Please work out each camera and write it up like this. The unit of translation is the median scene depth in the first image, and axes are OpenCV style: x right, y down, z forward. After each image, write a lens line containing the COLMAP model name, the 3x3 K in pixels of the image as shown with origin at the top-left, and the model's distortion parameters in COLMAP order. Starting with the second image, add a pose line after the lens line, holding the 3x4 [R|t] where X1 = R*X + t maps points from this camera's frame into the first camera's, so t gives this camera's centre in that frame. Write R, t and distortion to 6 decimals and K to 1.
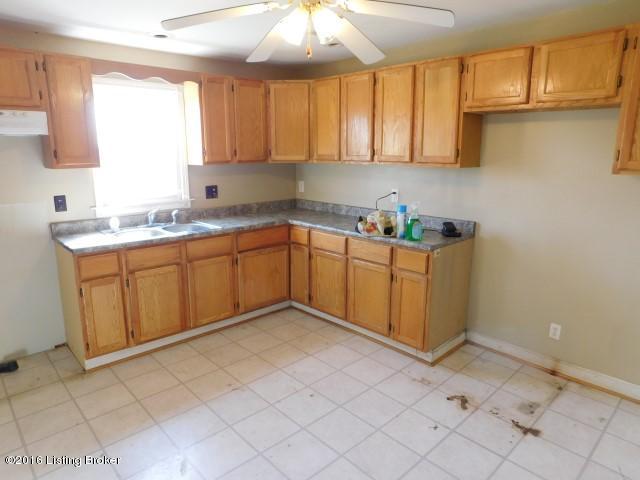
lens RADIAL K [[418.9, 0, 317.6], [0, 418.9, 239.4], [0, 0, 1]] dist [-0.072536, 0.061836]
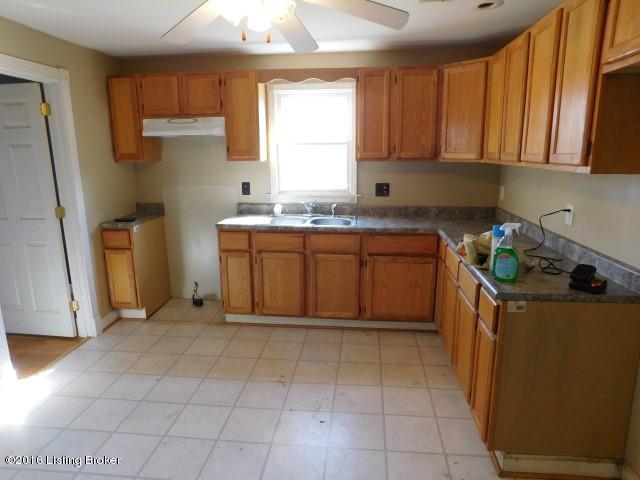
lens RADIAL K [[418.9, 0, 317.6], [0, 418.9, 239.4], [0, 0, 1]] dist [-0.072536, 0.061836]
pose [[0.653267, 0.156822, -0.740708, 0.451401], [-0.154421, 0.985347, 0.072426, -0.056135], [0.741212, 0.067067, 0.667912, 0.295269]]
